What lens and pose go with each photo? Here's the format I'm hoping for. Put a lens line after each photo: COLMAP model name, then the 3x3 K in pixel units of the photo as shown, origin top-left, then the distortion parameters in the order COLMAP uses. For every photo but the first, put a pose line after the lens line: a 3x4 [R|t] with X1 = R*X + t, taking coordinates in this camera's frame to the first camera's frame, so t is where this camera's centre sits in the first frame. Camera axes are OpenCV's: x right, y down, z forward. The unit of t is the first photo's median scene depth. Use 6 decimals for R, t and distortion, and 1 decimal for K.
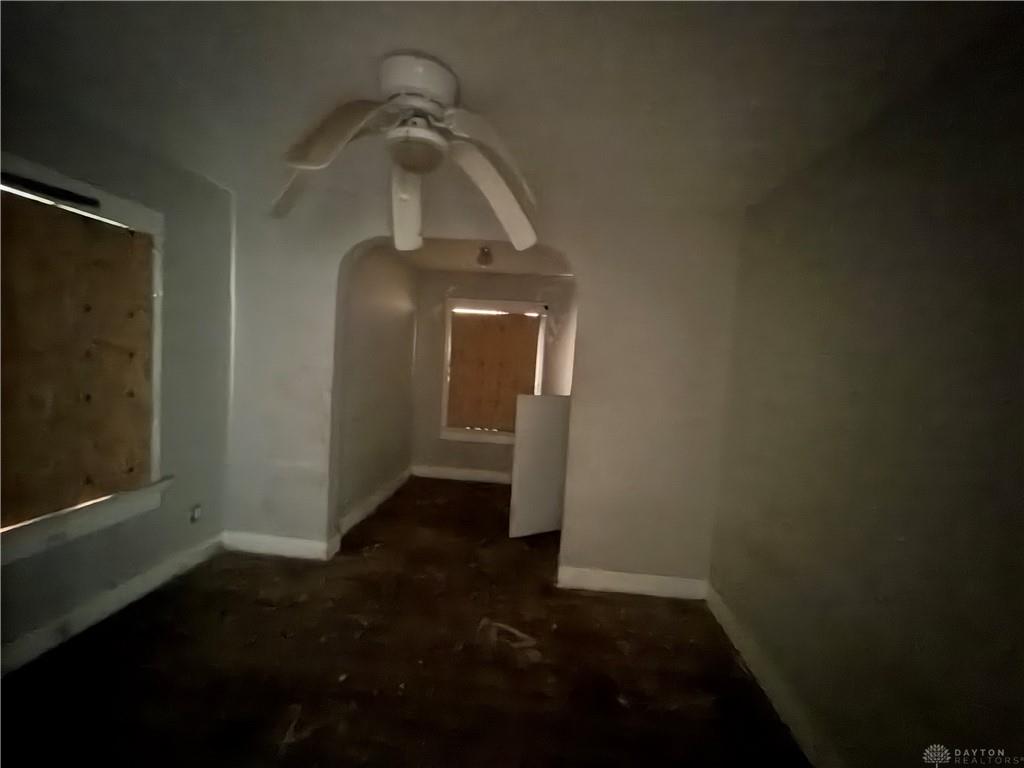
lens RADIAL K [[408.6, 0, 510.9], [0, 408.6, 386.4], [0, 0, 1]] dist [0.001030, -0.000065]
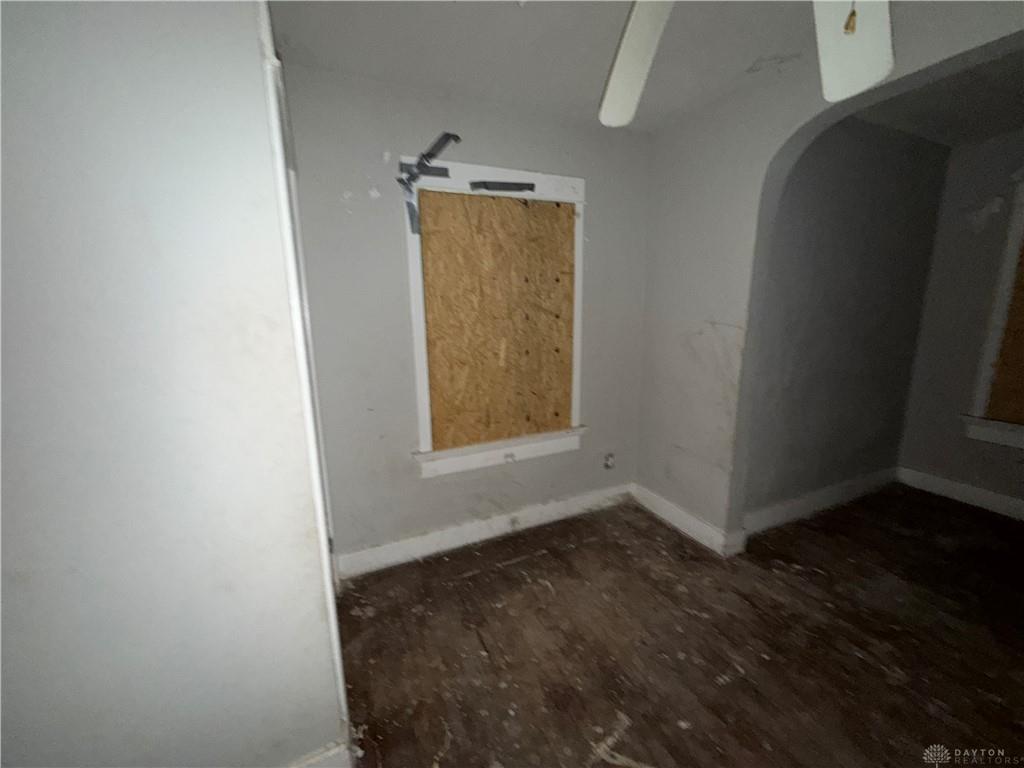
lens RADIAL K [[408.6, 0, 510.9], [0, 408.6, 386.4], [0, 0, 1]] dist [0.001030, -0.000065]
pose [[0.492250, 0.104007, -0.864218, 0.020230], [-0.013659, 0.993637, 0.111802, -0.005971], [0.870347, -0.043230, 0.490538, 0.244666]]
